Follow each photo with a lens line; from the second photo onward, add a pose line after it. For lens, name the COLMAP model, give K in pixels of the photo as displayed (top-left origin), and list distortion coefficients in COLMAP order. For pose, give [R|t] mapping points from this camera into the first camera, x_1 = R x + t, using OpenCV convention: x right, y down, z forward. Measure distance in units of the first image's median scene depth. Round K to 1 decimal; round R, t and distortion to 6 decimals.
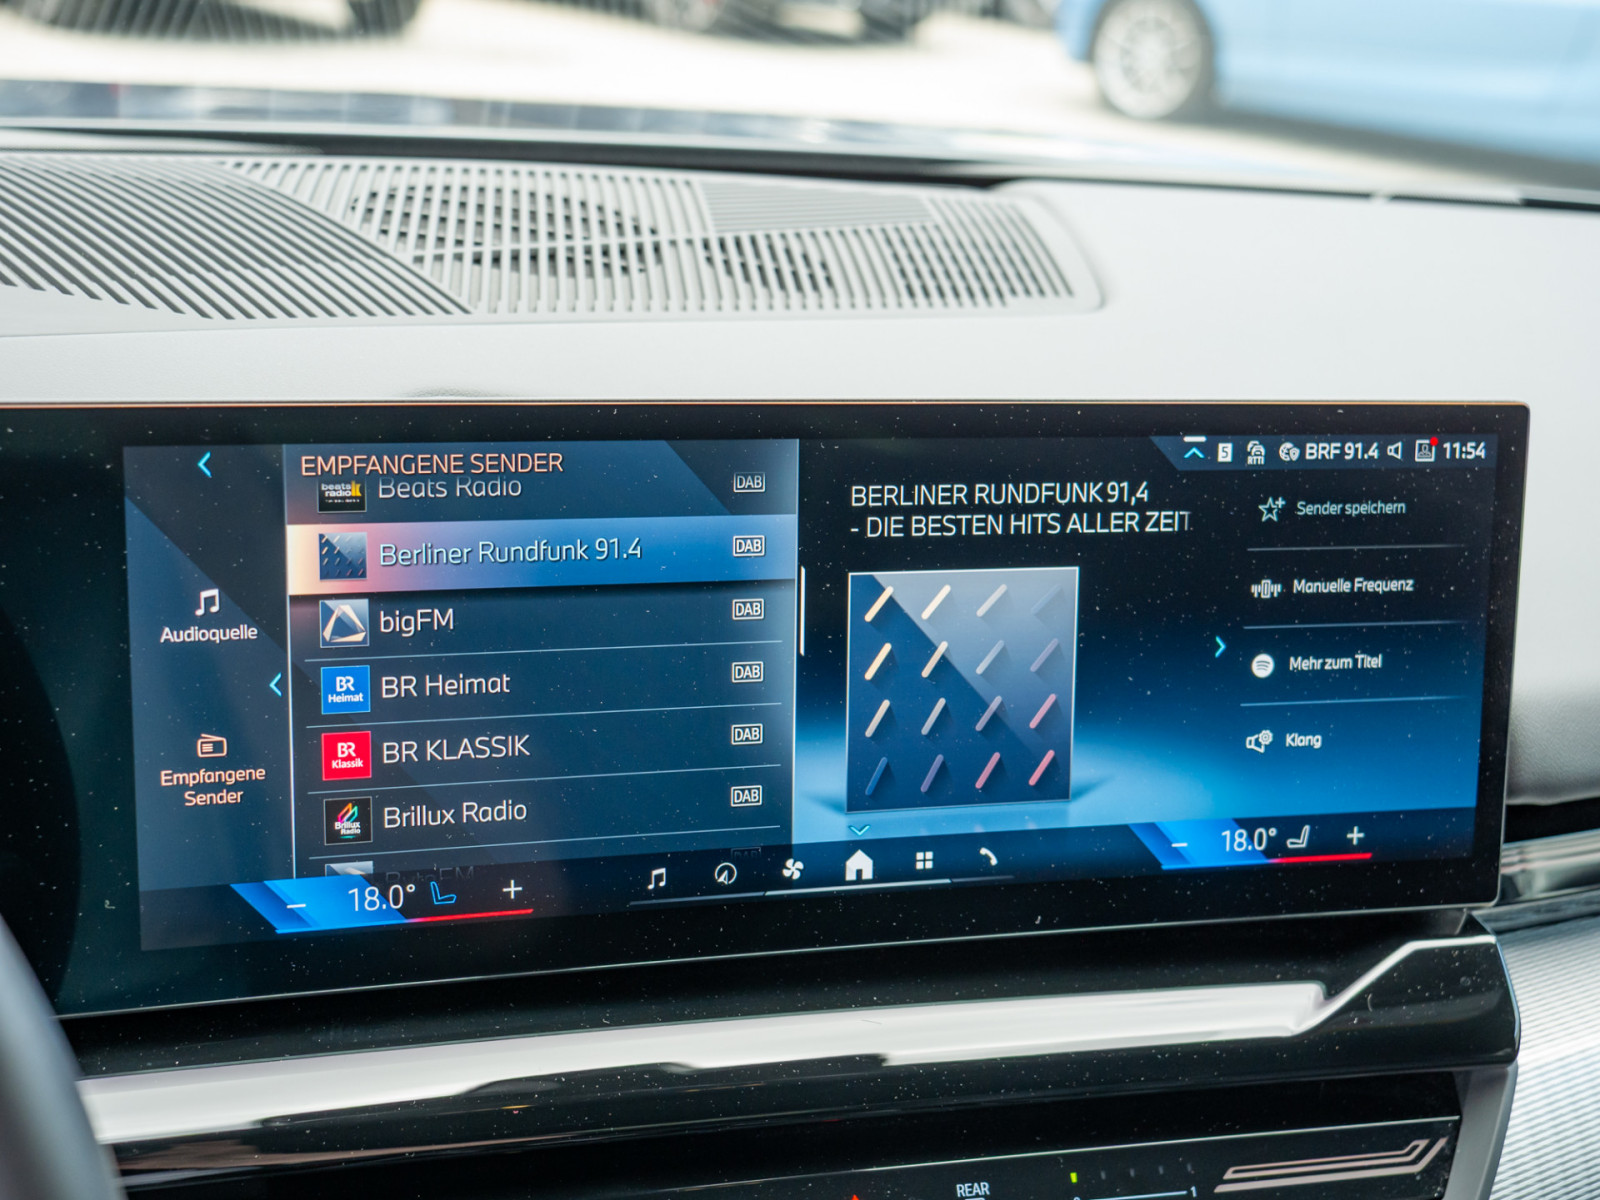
lens RADIAL K [[2157.2, 0, 801.3], [0, 2157.2, 605.3], [0, 0, 1]] dist [-0.004436, 0.000000]
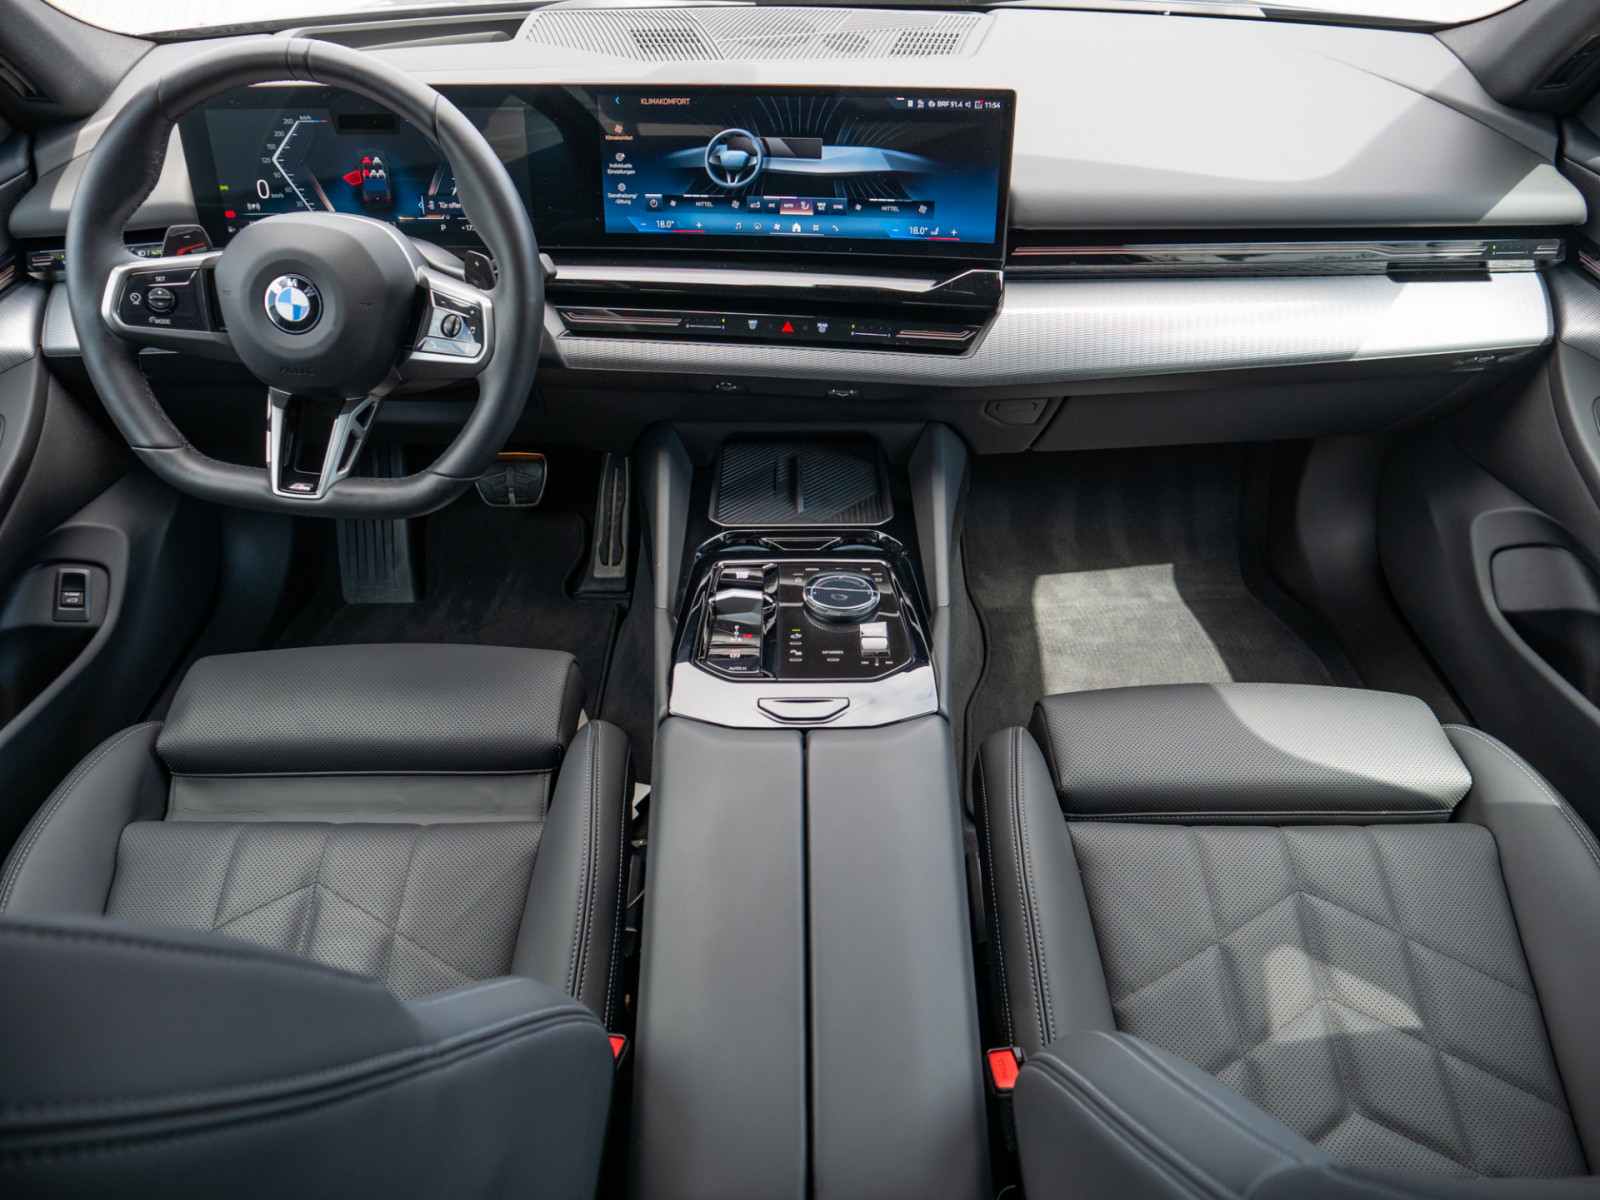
lens RADIAL K [[1133.7, 0, 802.8], [0, 1133.7, 612.5], [0, 0, 1]] dist [-0.055905, 0.019903]
pose [[0.915537, 0.175266, -0.362042, 0.772704], [-0.056311, 0.947061, 0.316076, 0.127653], [0.398273, -0.268993, 0.876939, -0.738225]]
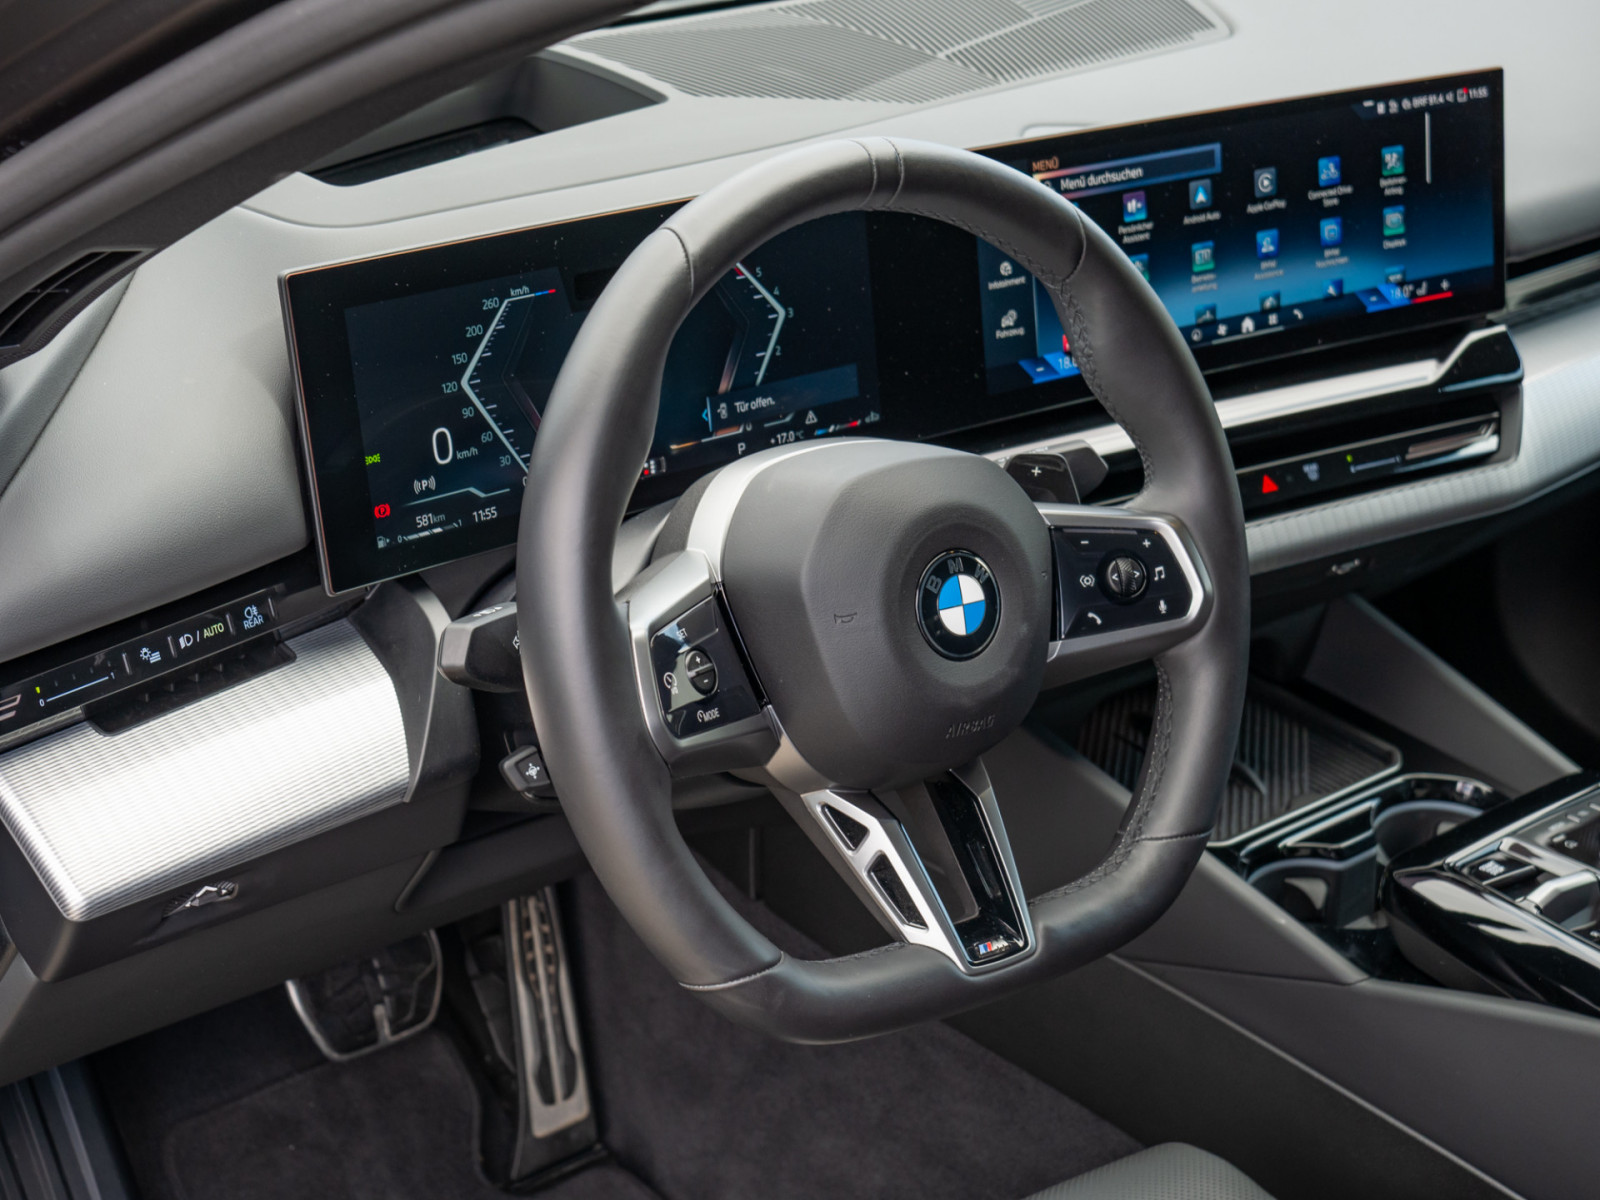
lens RADIAL K [[2478.1, 0, 797.4], [0, 2478.1, 616.9], [0, 0, 1]] dist [-0.016663, 0.000000]
pose [[0.967890, -0.162400, 0.191874, -0.877929], [0.135930, 0.980205, 0.143950, -0.008693], [-0.211454, -0.113246, 0.970805, -1.254909]]
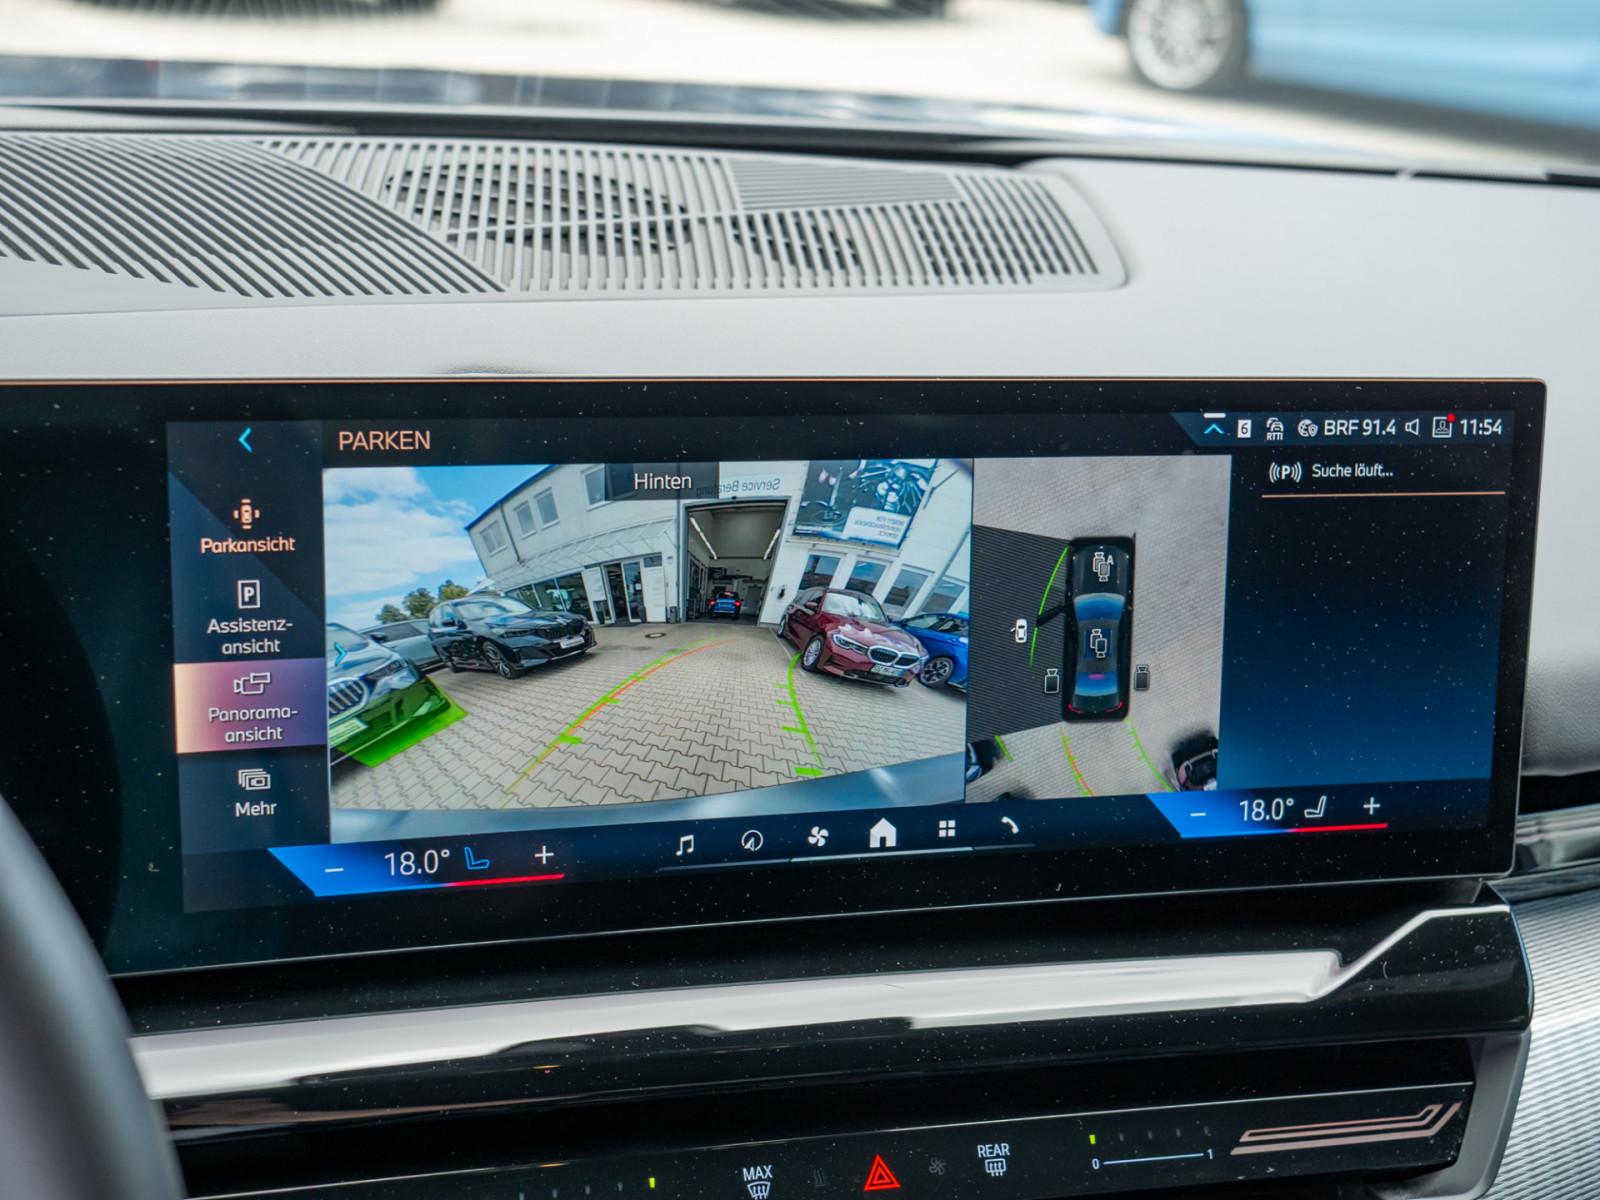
lens RADIAL K [[2157.2, 0, 803.3], [0, 2157.2, 602.9], [0, 0, 1]] dist [-0.004436, 0.000000]
pose [[0.999909, 0.002260, -0.013315, 0.002297], [-0.002111, 0.999935, 0.011187, 0.000259], [0.013339, -0.011158, 0.999849, -0.019379]]
